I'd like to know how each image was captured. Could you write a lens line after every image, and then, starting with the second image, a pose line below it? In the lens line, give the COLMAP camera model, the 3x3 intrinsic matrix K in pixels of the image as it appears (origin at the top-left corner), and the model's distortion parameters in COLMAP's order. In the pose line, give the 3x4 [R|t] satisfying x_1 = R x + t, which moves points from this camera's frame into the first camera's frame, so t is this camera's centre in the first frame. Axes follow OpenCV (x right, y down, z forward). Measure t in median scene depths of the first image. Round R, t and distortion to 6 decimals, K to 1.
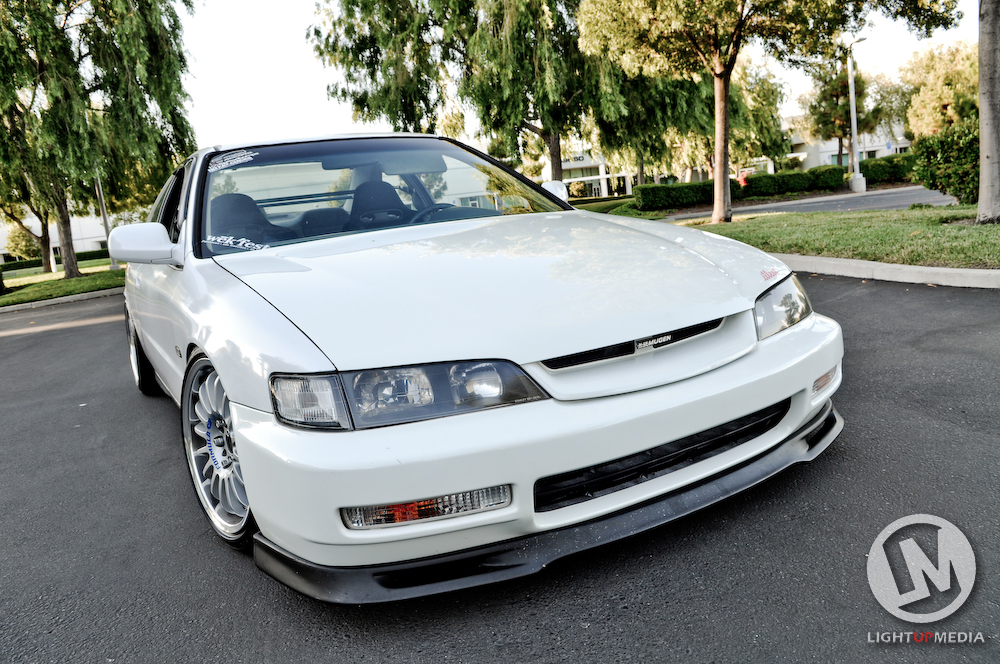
lens RADIAL K [[801.7, 0, 500.0], [0, 801.7, 332.0], [0, 0, 1]] dist [-0.034793, -0.003980]
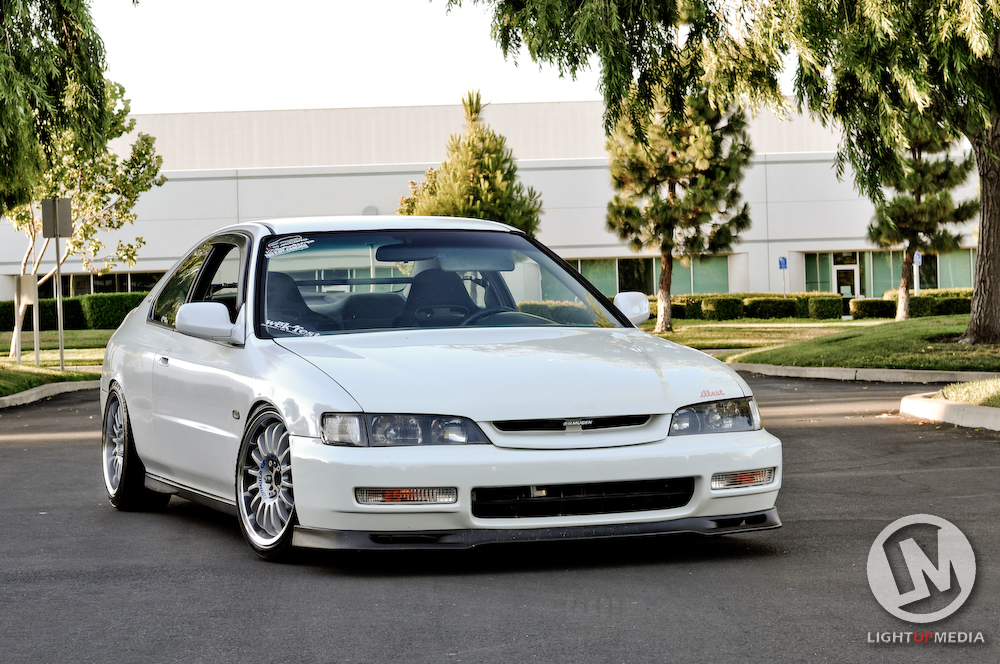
lens RADIAL K [[2301.1, 0, 500.0], [0, 2301.1, 332.0], [0, 0, 1]] dist [-0.059591, -0.329139]
pose [[0.982034, 0.094039, -0.163602, 0.673114], [-0.114746, 0.985863, -0.122099, 0.350140], [0.149807, 0.138678, 0.978941, -2.925280]]
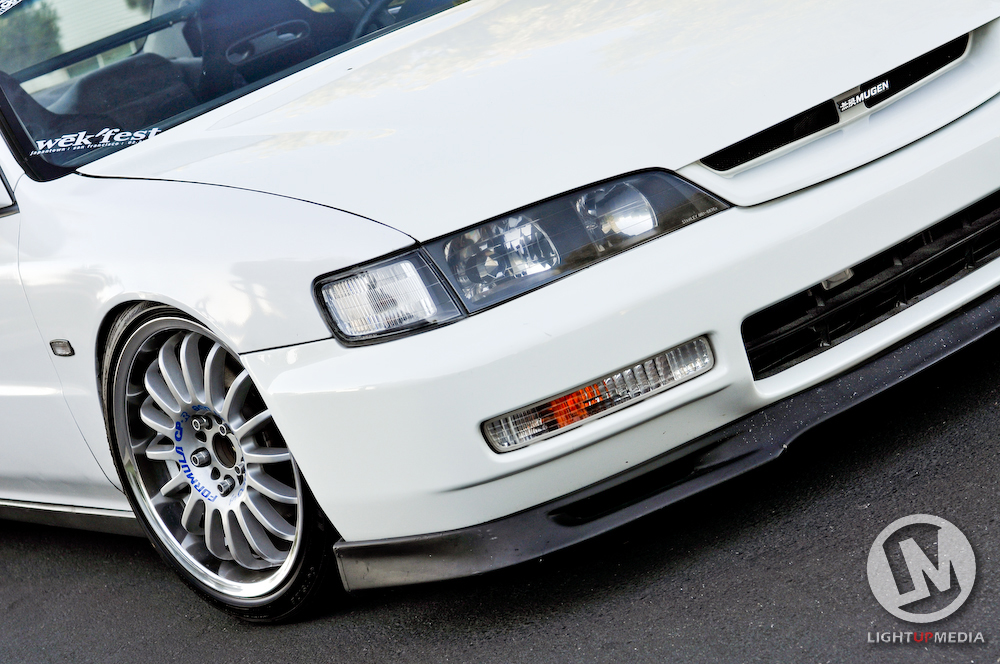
lens RADIAL K [[2301.1, 0, 500.0], [0, 2301.1, 332.0], [0, 0, 1]] dist [-0.059591, -0.329139]
pose [[0.968233, -0.250004, -0.004859, -0.118770], [0.250026, 0.968229, 0.004507, 0.105955], [0.003578, -0.005579, 0.999978, -0.777519]]
